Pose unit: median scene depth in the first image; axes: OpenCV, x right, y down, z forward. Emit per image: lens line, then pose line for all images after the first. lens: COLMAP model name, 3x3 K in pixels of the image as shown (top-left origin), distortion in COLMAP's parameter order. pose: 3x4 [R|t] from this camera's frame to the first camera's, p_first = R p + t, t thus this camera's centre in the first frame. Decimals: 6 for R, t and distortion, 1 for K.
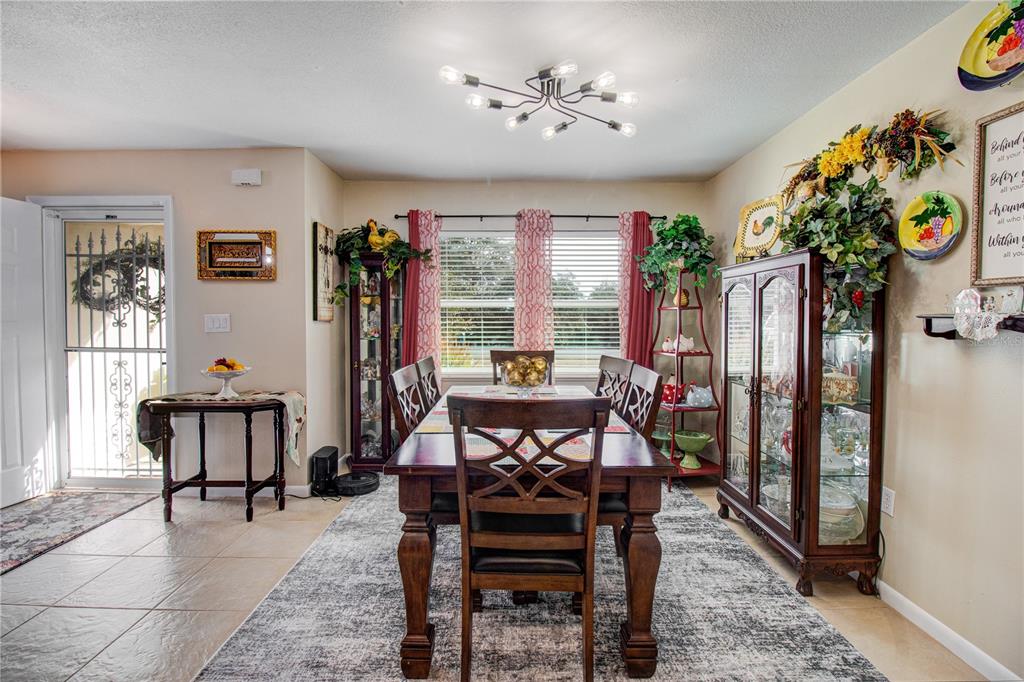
lens RADIAL K [[475.1, 0, 517.1], [0, 475.1, 337.1], [0, 0, 1]] dist [-0.007900, -0.005036]
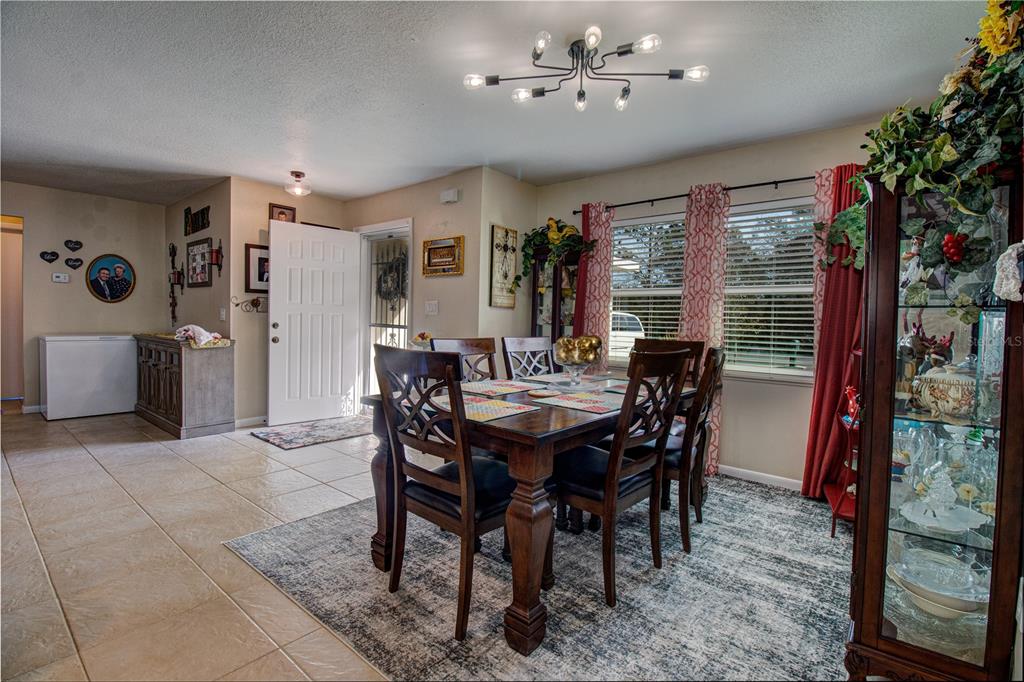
lens RADIAL K [[475.1, 0, 518.6], [0, 475.1, 339.1], [0, 0, 1]] dist [-0.007900, -0.005036]
pose [[0.768513, 0.042617, -0.638413, 0.421278], [-0.046189, 0.998871, 0.011078, 0.033301], [0.638165, 0.020974, 0.769614, 0.115789]]
